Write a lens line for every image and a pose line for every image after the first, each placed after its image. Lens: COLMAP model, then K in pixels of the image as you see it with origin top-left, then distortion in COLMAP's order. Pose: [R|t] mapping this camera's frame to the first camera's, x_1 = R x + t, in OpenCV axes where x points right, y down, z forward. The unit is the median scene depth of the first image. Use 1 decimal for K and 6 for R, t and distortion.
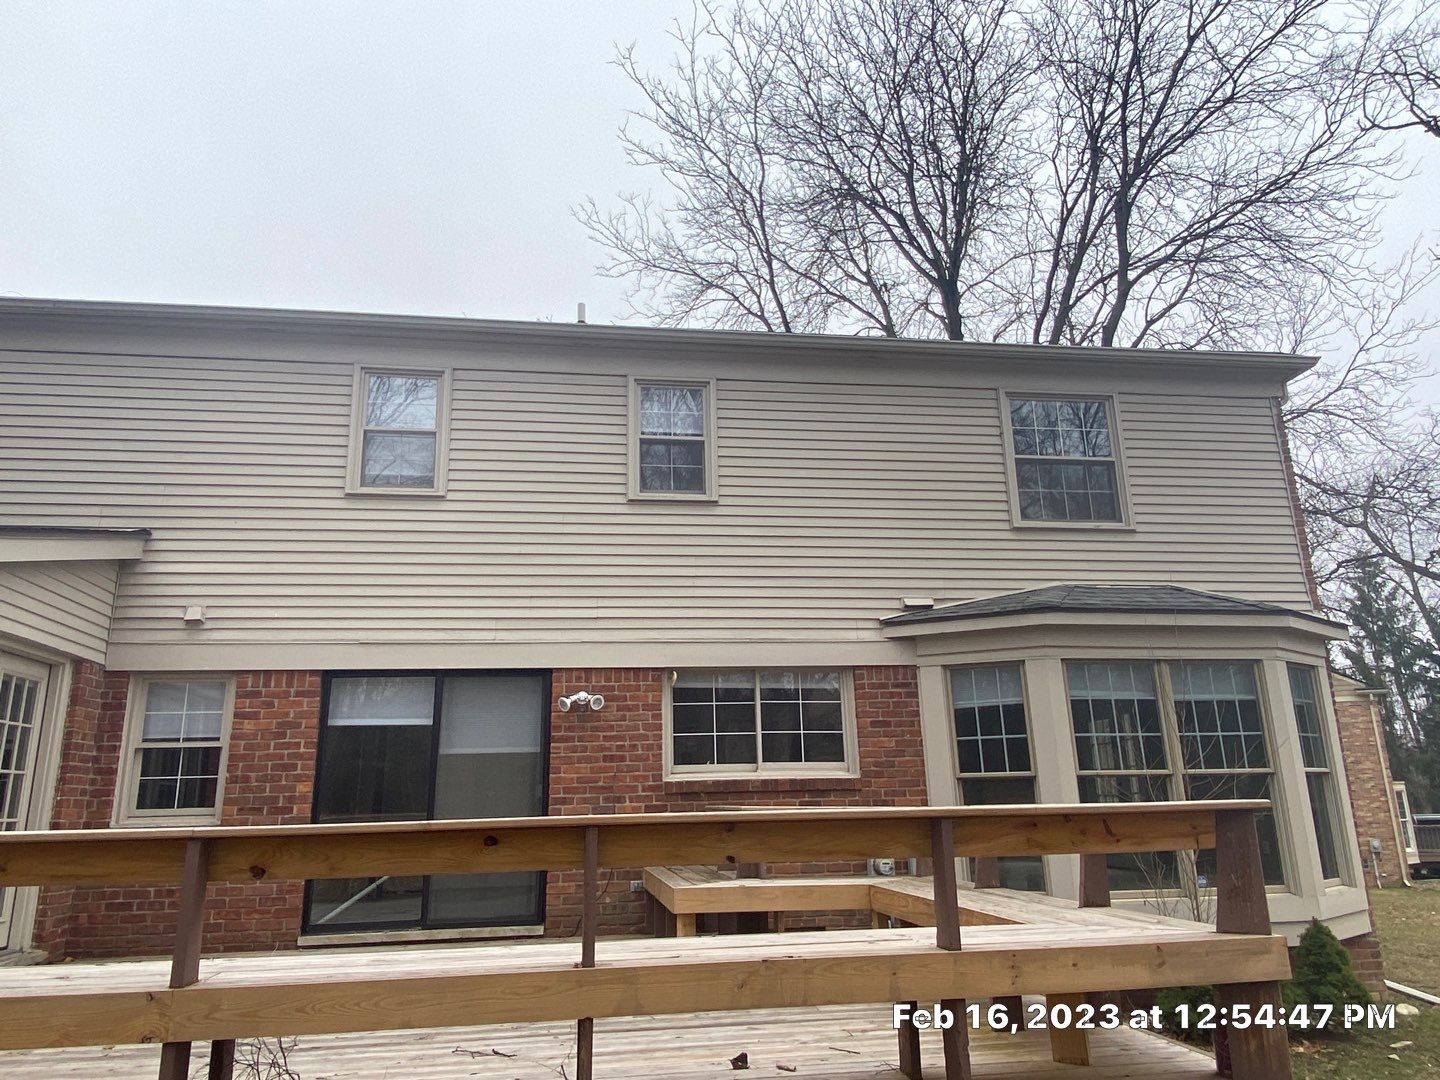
lens RADIAL K [[1067.6, 0, 720.0], [0, 1067.6, 540.0], [0, 0, 1]] dist [0.076607, -0.106628]
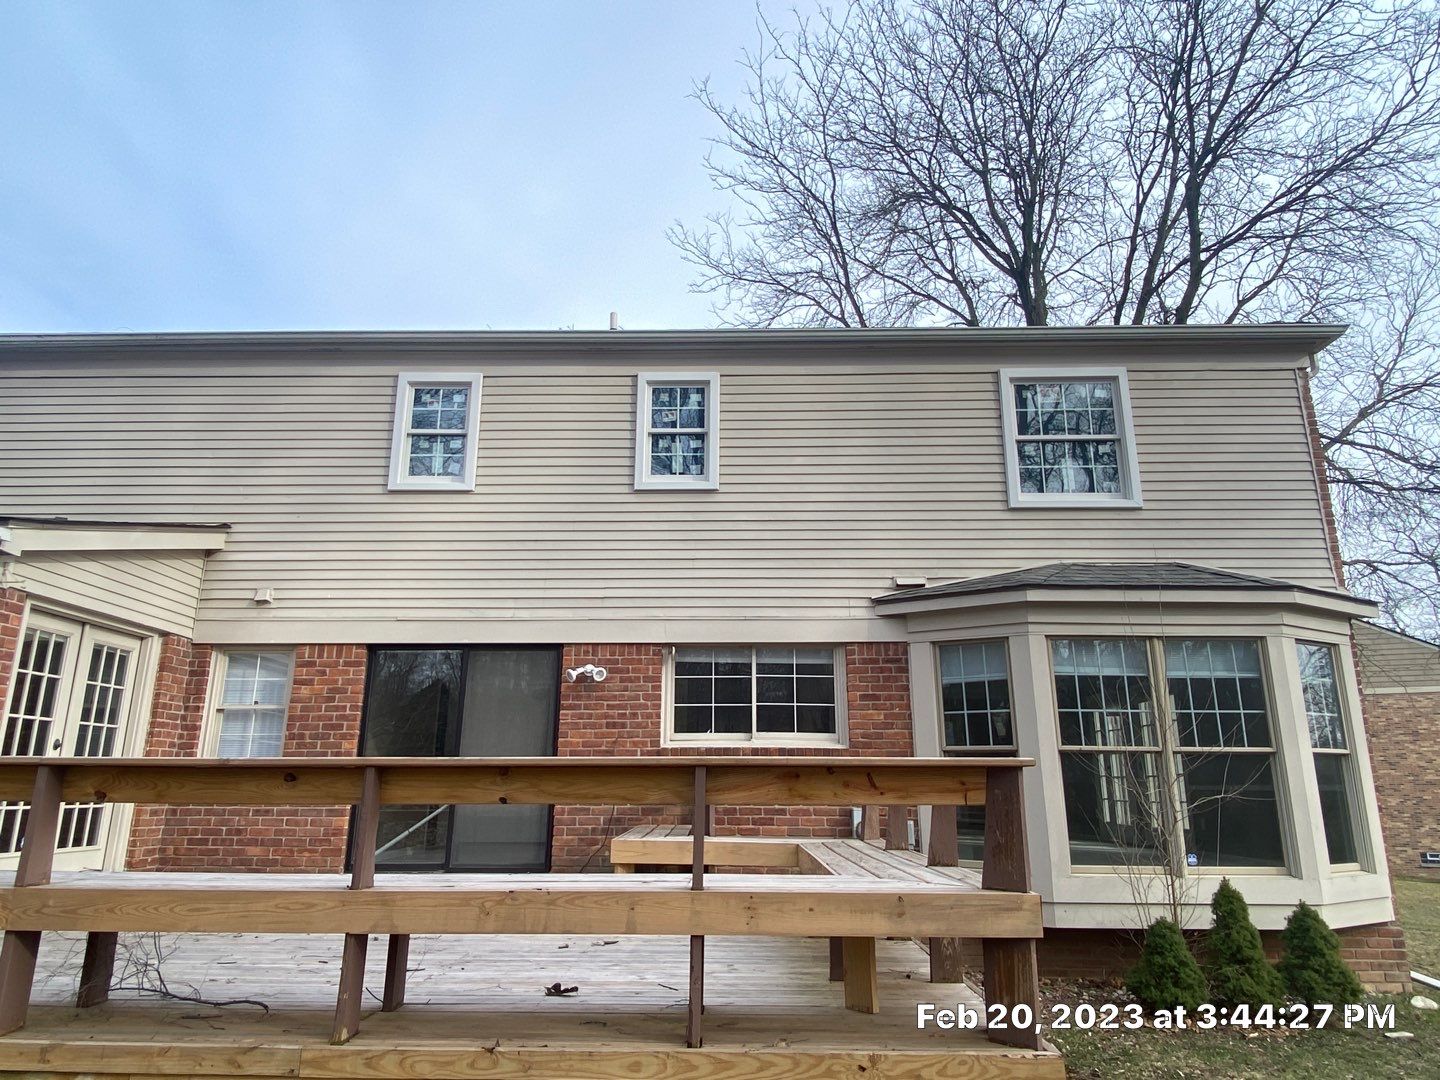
lens RADIAL K [[991.6, 0, 695.2], [0, 991.6, 535.3], [0, 0, 1]] dist [0.069821, -0.087431]
pose [[0.982783, -0.017539, -0.183927, 0.163348], [0.017133, 0.999846, -0.003801, 0.014115], [0.183965, 0.000584, 0.982933, 0.013725]]
